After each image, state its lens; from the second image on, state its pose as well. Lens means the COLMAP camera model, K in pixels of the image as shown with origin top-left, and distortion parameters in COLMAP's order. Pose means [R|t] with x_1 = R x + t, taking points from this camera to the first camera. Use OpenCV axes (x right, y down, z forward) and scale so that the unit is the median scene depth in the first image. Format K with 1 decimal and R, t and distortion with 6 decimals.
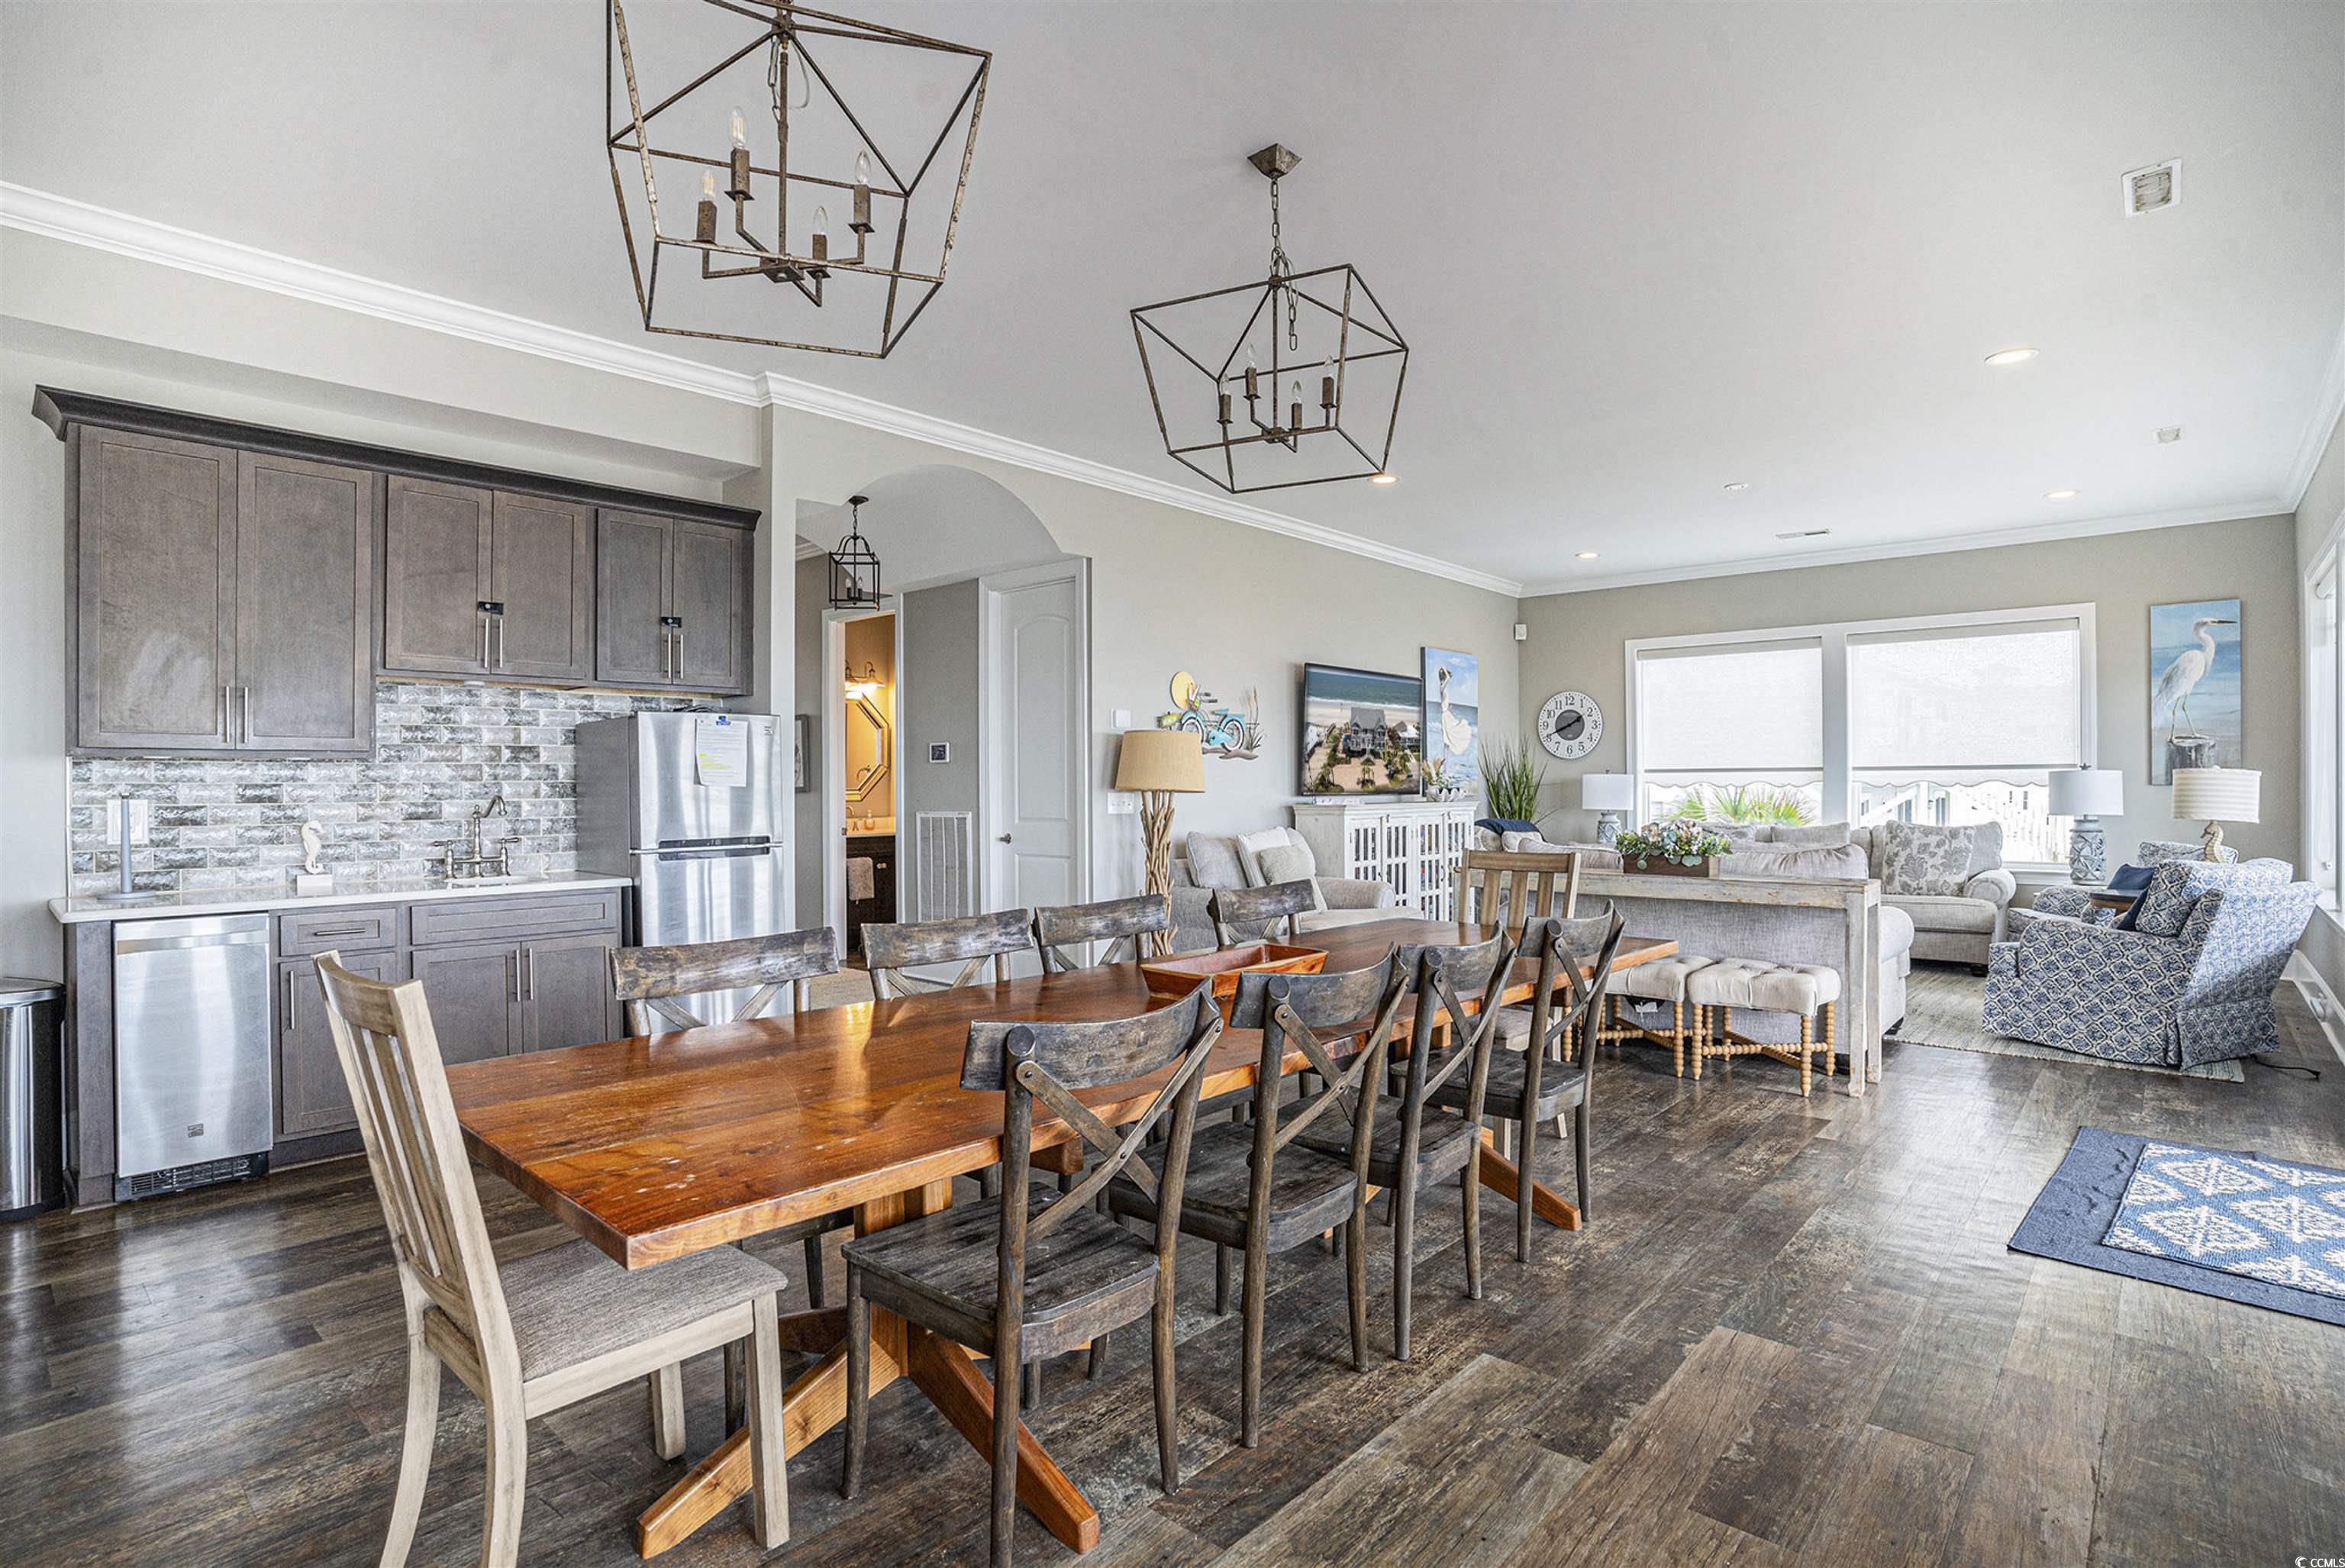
lens RADIAL K [[1164.6, 0, 1162.7], [0, 1164.6, 793.3], [0, 0, 1]] dist [-0.078420, 0.033511]
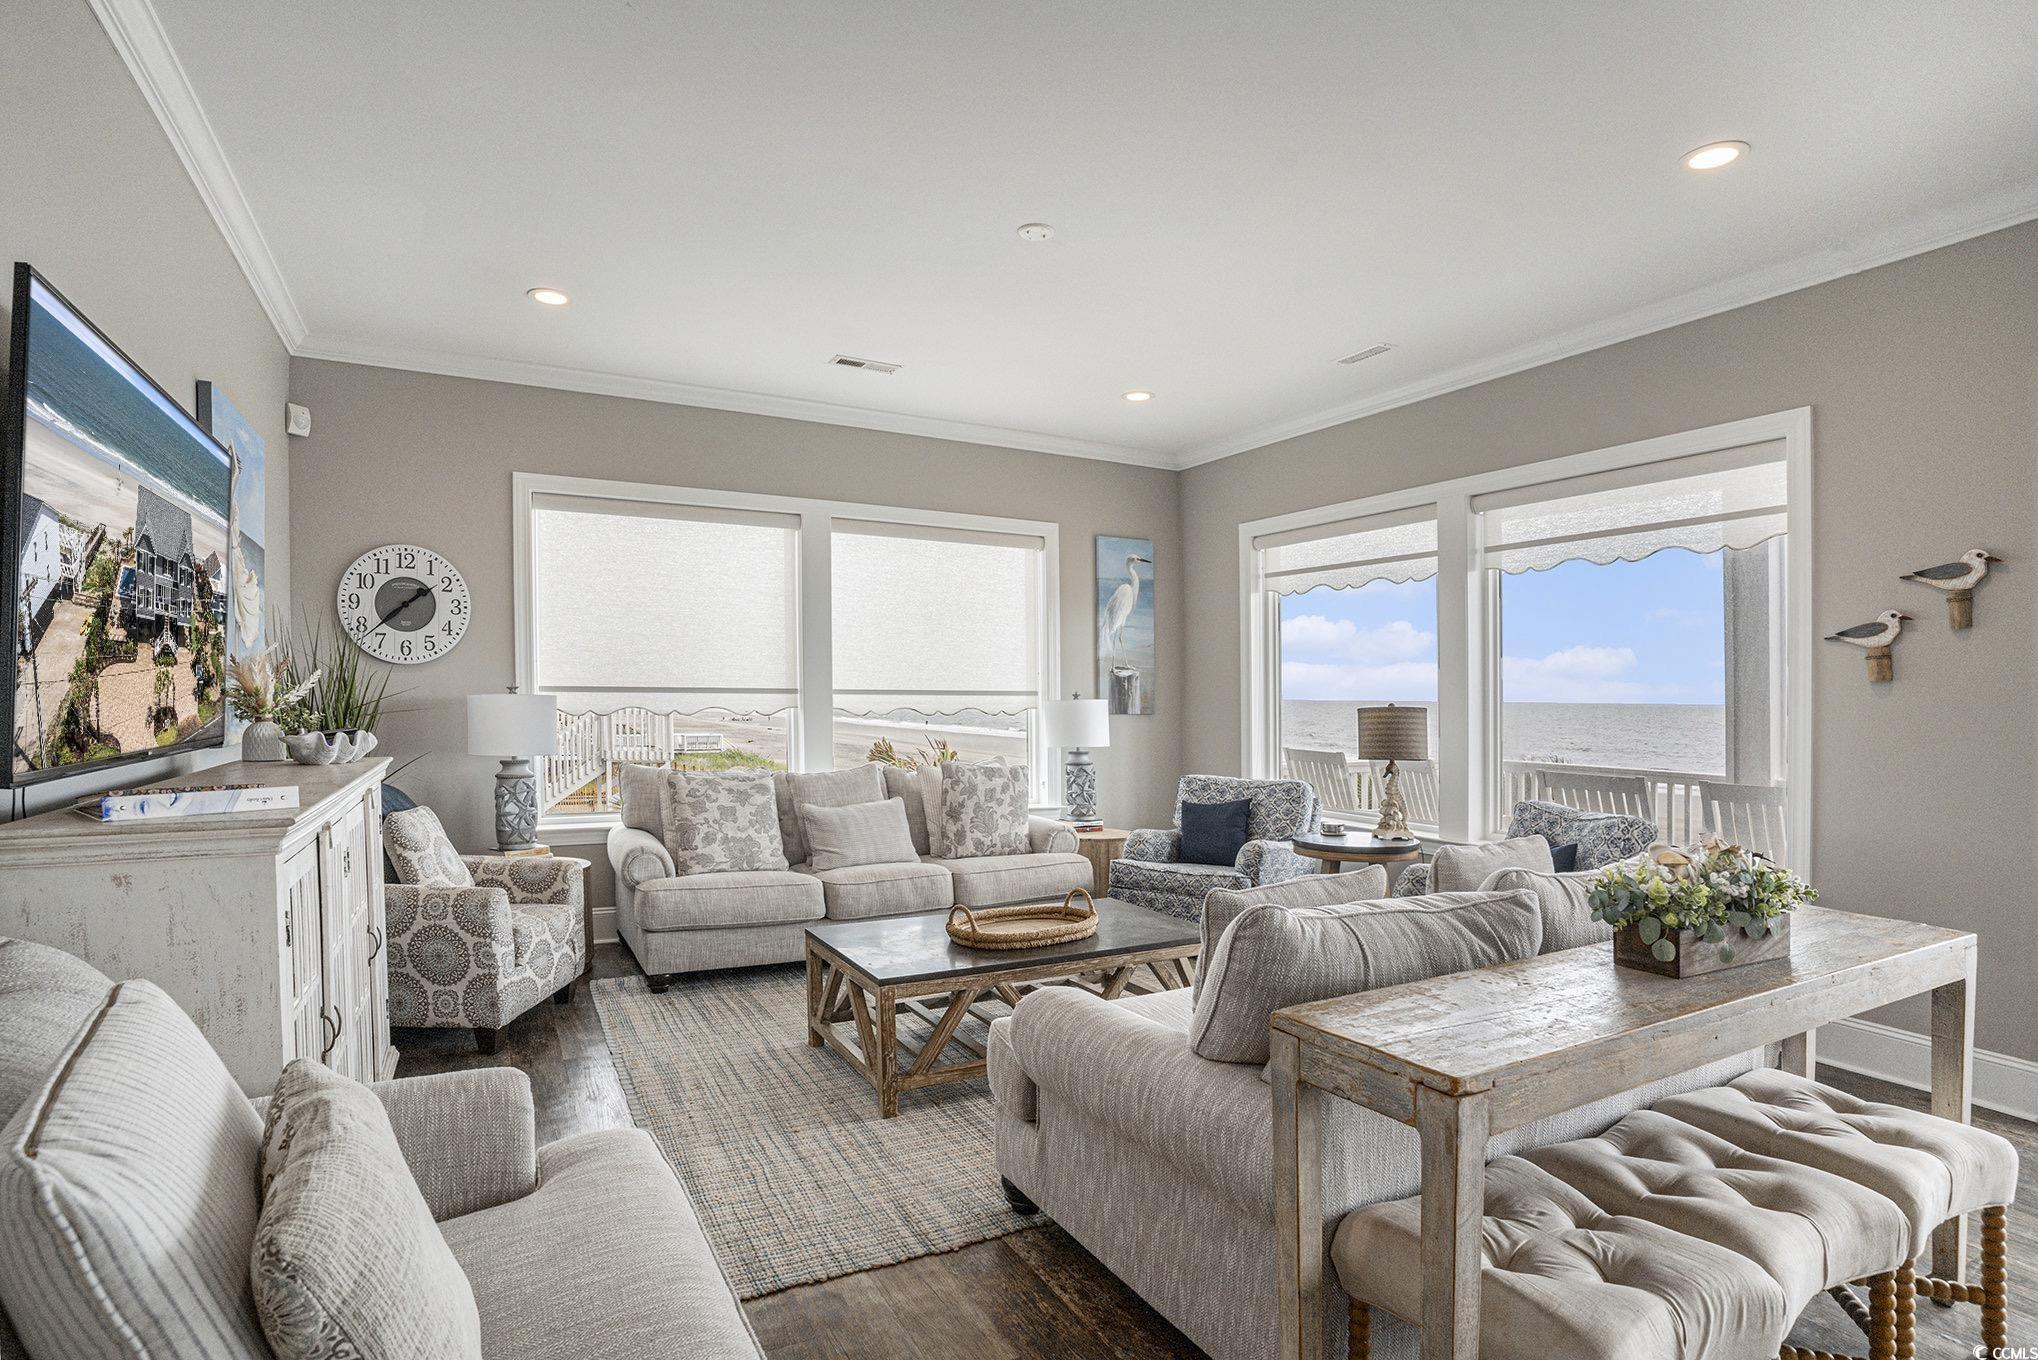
lens RADIAL K [[1046.1, 0, 1022.0], [0, 1046.1, 709.9], [0, 0, 1]] dist [-0.047066, 0.000069]
pose [[0.338096, -0.002616, 0.941108, -0.017823], [-0.003368, 0.999986, 0.003990, -0.013997], [-0.941105, -0.004519, 0.338083, 0.692334]]
